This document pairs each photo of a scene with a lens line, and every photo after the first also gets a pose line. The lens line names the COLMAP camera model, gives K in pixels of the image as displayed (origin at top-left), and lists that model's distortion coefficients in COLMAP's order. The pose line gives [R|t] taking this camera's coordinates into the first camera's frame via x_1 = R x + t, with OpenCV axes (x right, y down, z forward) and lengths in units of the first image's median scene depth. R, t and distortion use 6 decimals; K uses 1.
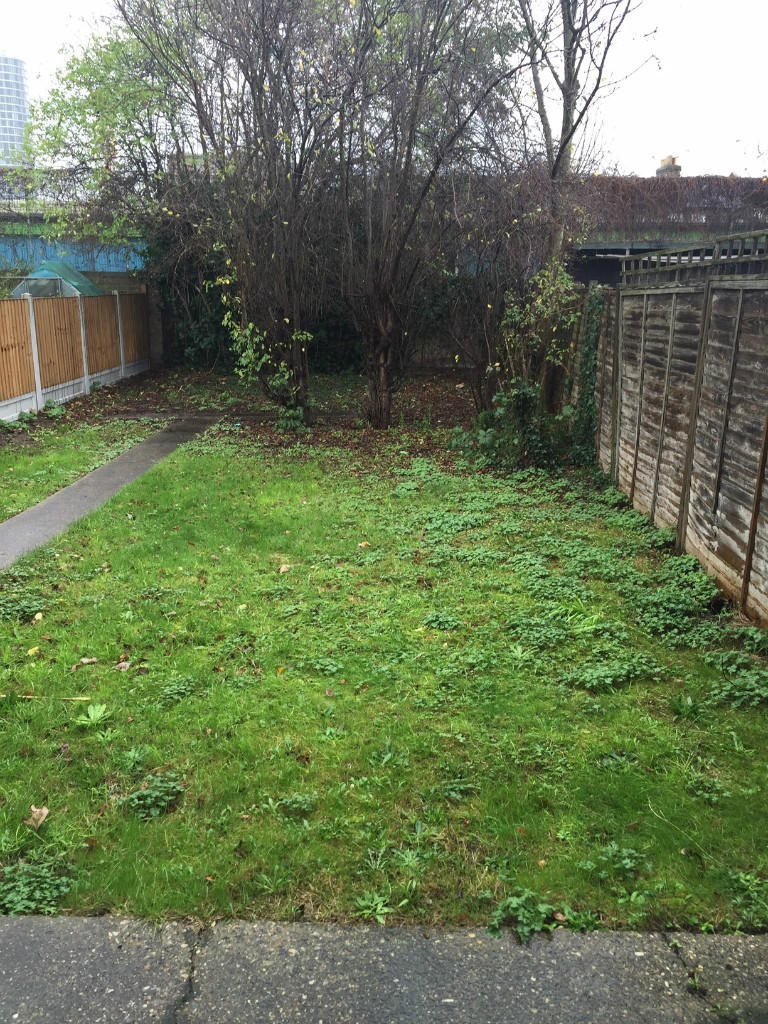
lens RADIAL K [[870.1, 0, 384.0], [0, 870.1, 512.0], [0, 0, 1]] dist [0.066278, -0.008391]
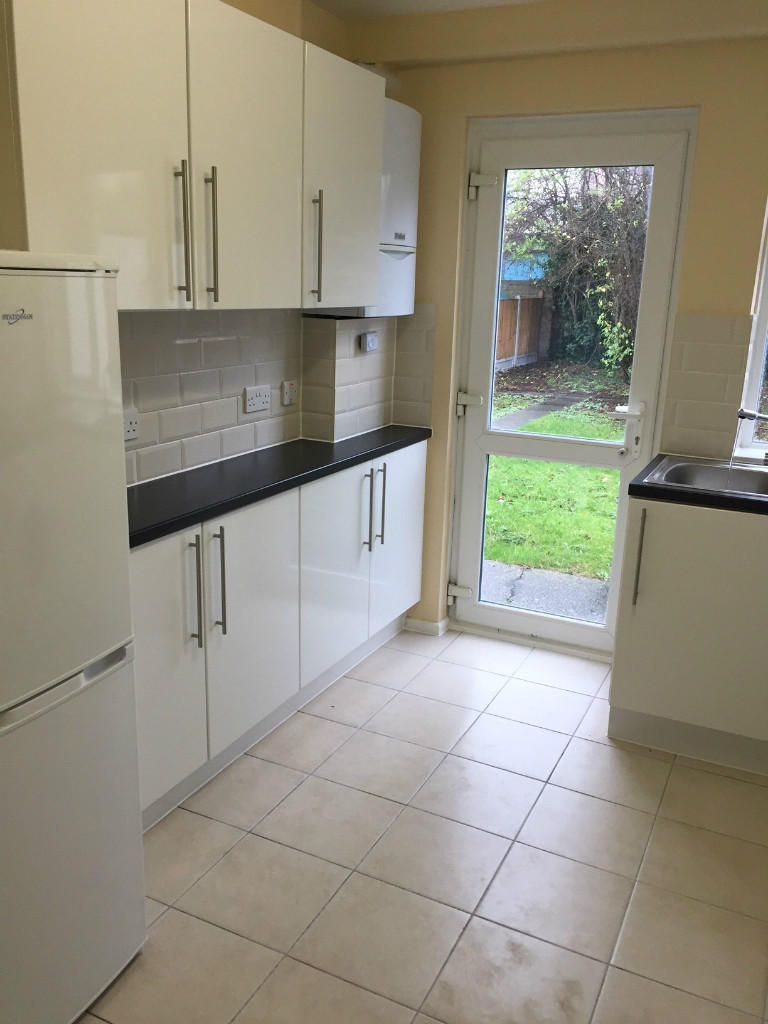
lens RADIAL K [[870.1, 0, 384.0], [0, 870.1, 512.0], [0, 0, 1]] dist [0.066278, -0.008391]
pose [[0.907871, 0.122376, -0.400991, 0.076346], [-0.124514, 0.991999, 0.020834, 0.067771], [0.400332, 0.031014, 0.915845, -0.273904]]
